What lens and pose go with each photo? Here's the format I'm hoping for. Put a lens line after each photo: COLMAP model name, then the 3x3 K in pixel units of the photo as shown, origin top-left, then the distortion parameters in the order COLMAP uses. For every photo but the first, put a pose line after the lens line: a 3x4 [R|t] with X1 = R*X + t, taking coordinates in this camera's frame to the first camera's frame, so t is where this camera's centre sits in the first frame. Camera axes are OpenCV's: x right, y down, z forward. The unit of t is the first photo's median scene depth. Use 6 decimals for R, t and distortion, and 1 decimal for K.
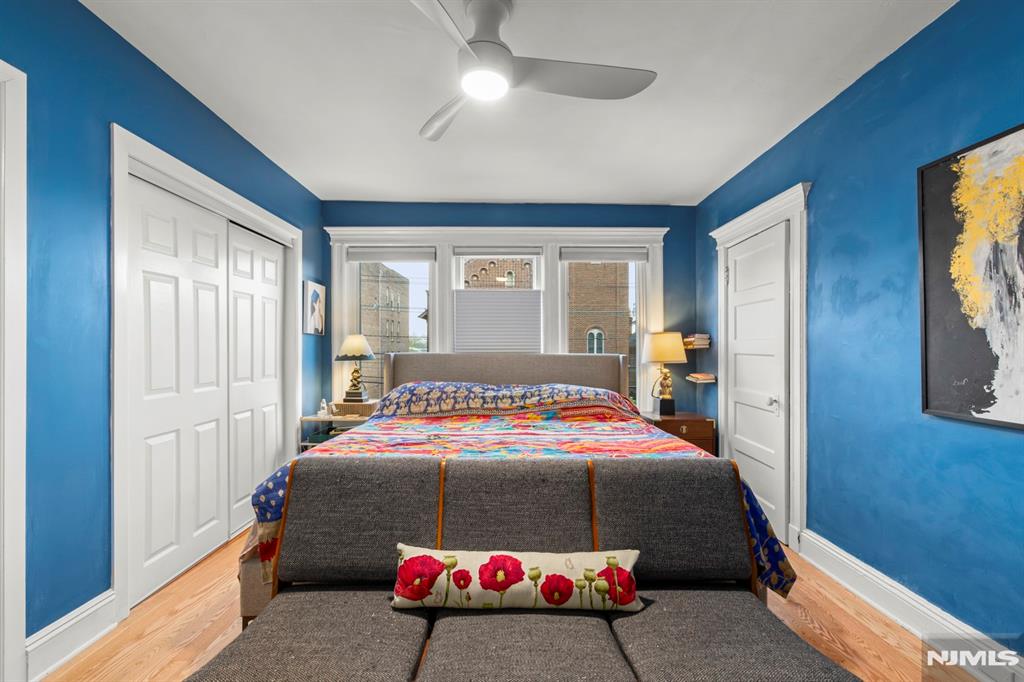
lens RADIAL K [[440.2, 0, 512.6], [0, 440.2, 346.2], [0, 0, 1]] dist [-0.002695, 0.001549]
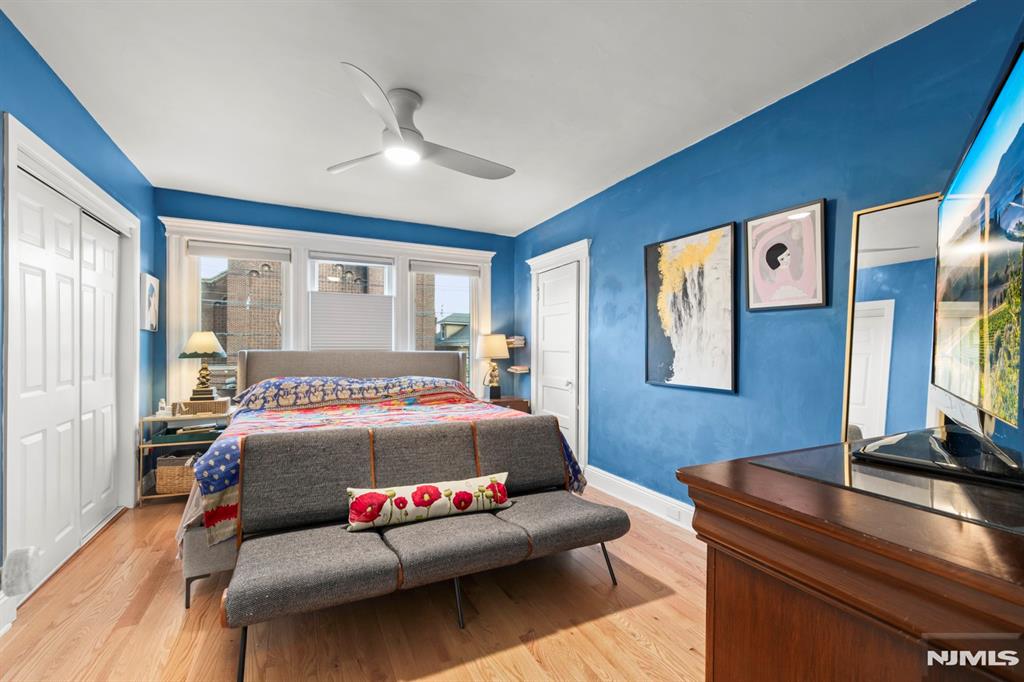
lens RADIAL K [[440.2, 0, 513.4], [0, 440.2, 346.0], [0, 0, 1]] dist [-0.002695, 0.001549]
pose [[0.902070, 0.004772, 0.431563, -0.196644], [-0.005721, 0.999983, 0.000901, 0.001270], [-0.431552, -0.003282, 0.902082, -0.231089]]
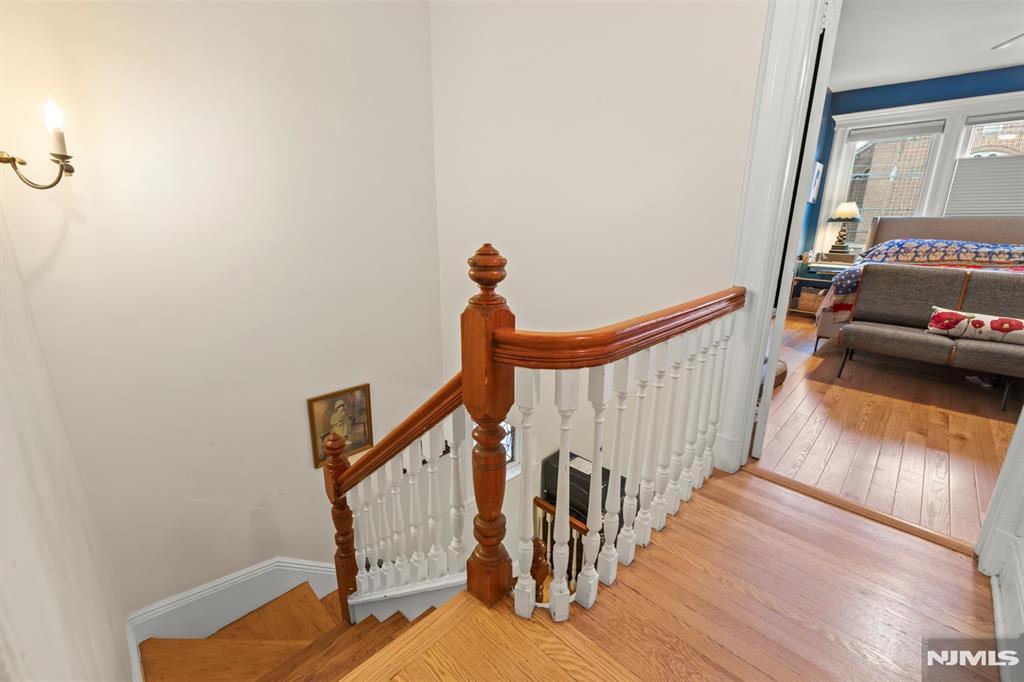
lens RADIAL K [[440.2, 0, 513.5], [0, 440.2, 346.0], [0, 0, 1]] dist [-0.002695, 0.001549]
pose [[0.712470, 0.197428, -0.673357, -0.120709], [-0.006976, 0.961549, 0.274544, 0.043012], [0.701668, -0.190907, 0.686452, -0.897026]]
